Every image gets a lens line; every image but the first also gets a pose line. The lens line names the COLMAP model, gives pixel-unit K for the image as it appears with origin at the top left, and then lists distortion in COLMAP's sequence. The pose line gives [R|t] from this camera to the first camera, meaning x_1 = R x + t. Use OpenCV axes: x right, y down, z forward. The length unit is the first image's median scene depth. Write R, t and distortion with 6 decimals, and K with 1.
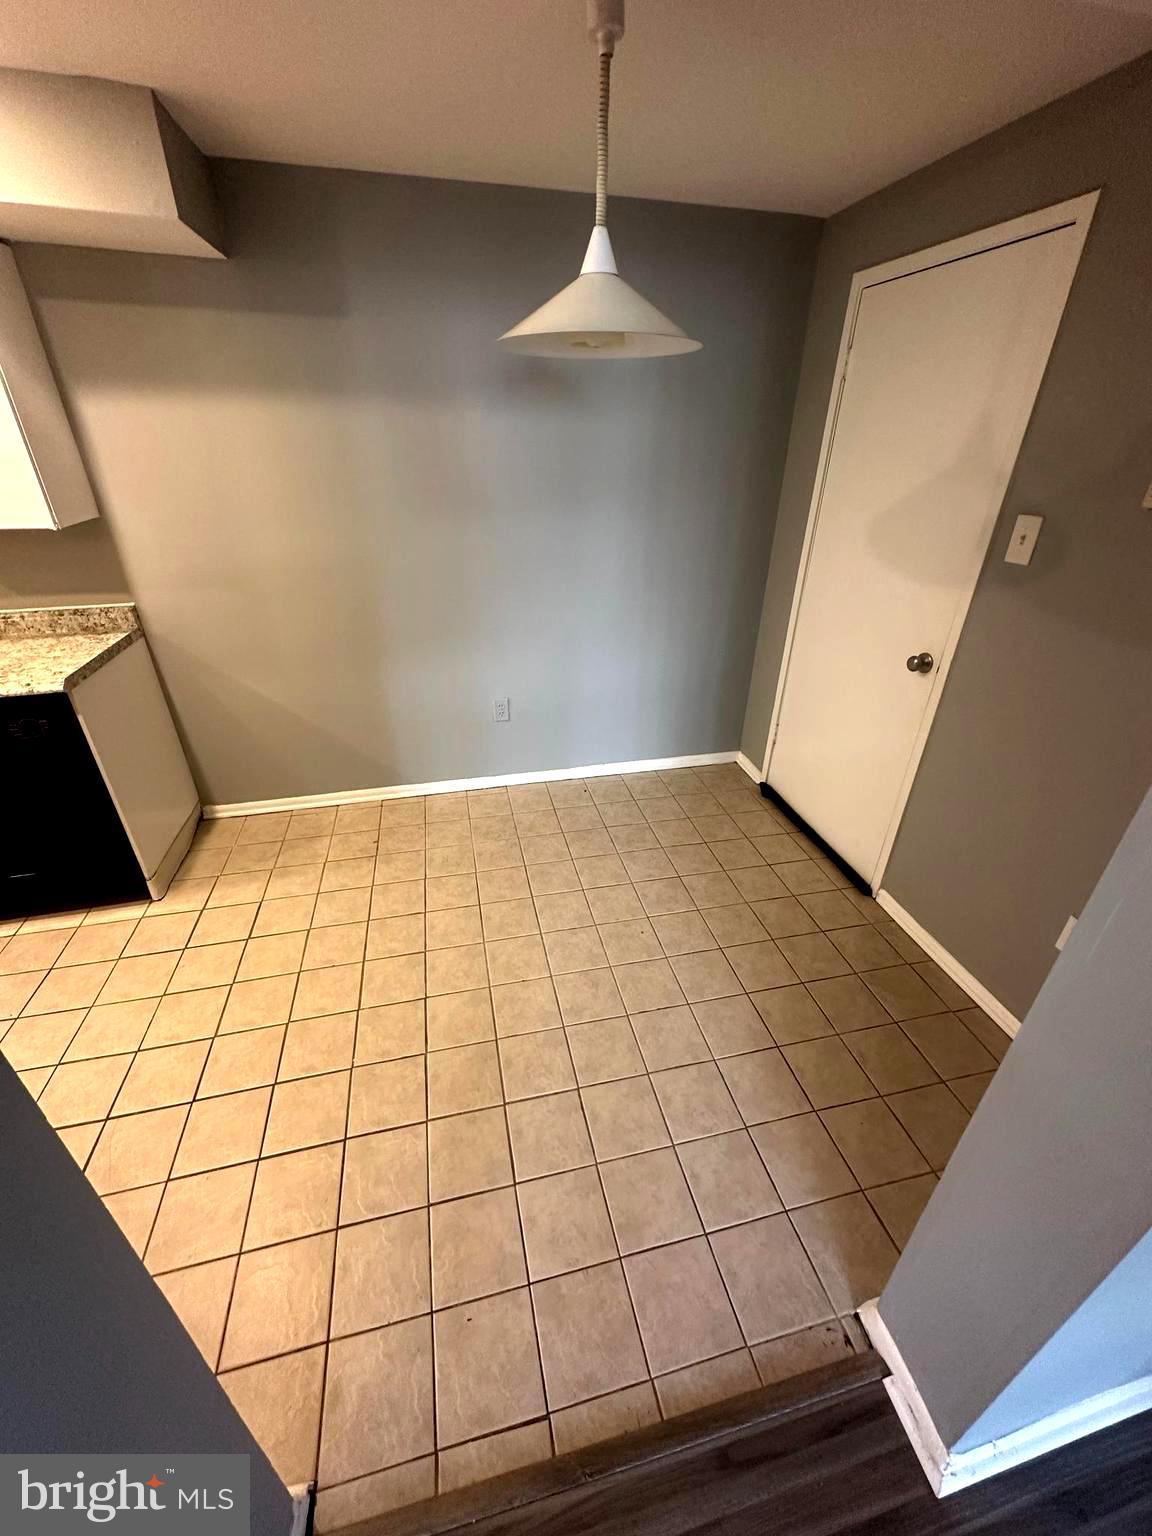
lens RADIAL K [[612.6, 0, 578.2], [0, 612.6, 766.3], [0, 0, 1]] dist [0.000955, 0.000383]
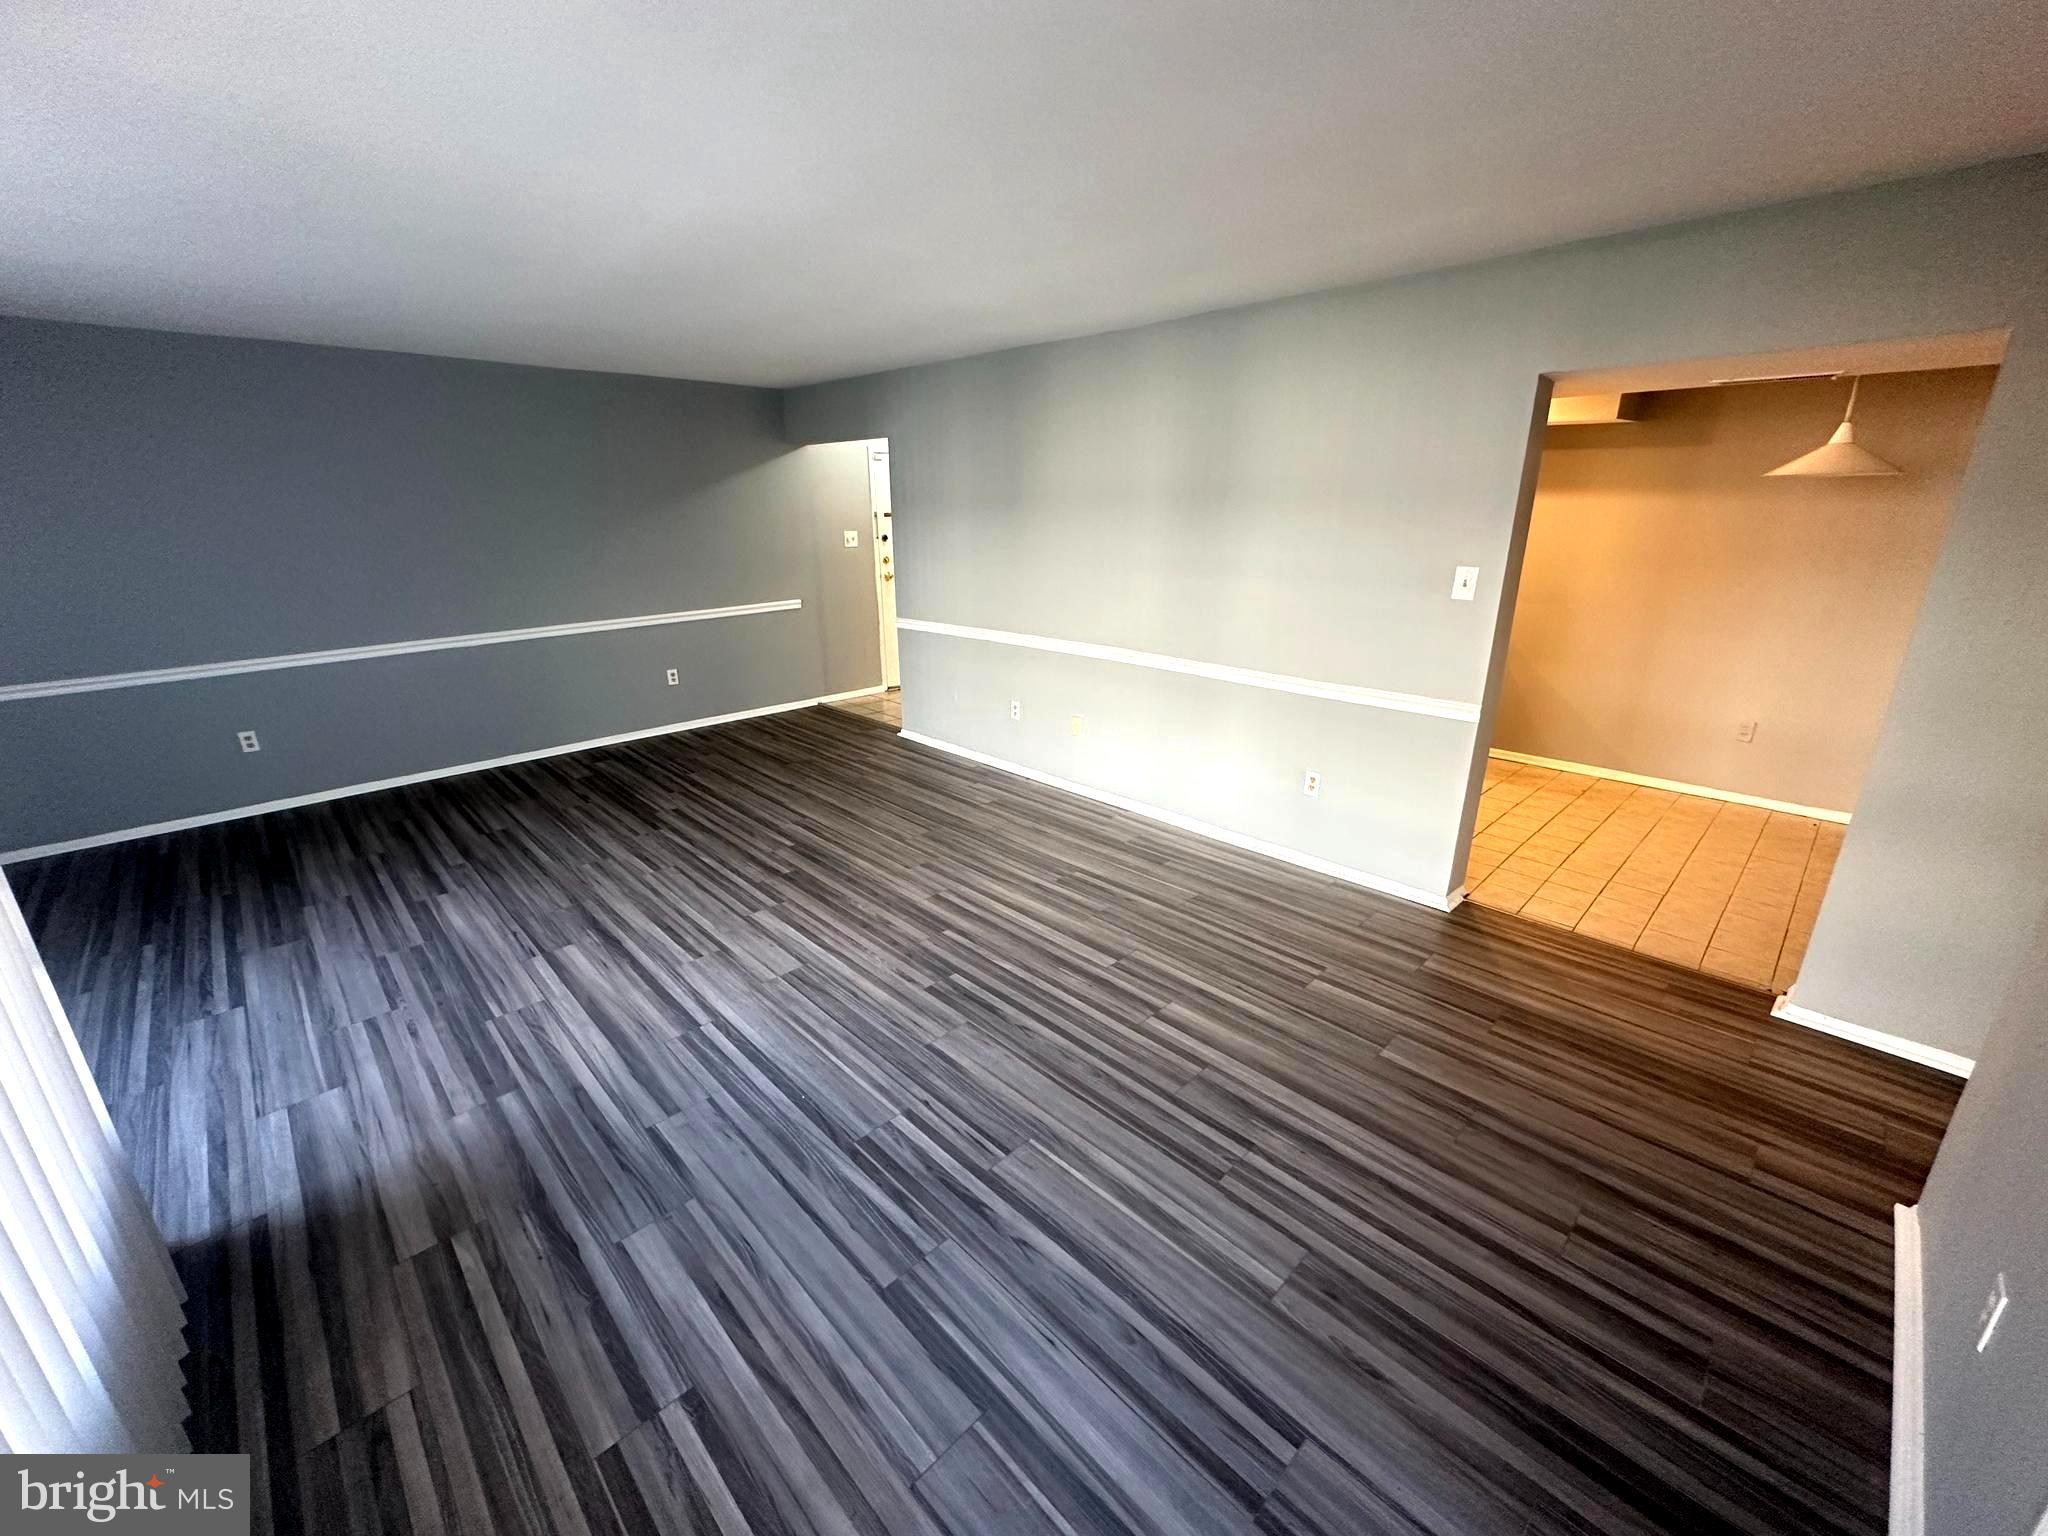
lens RADIAL K [[816.8, 0, 1024.0], [0, 816.8, 768.0], [0, 0, 1]] dist [0.000955, 0.000383]
pose [[0.519924, 0.254624, -0.815381, 0.576549], [-0.402307, 0.915039, 0.029216, 0.616060], [0.753544, 0.312843, 0.578187, -1.182019]]
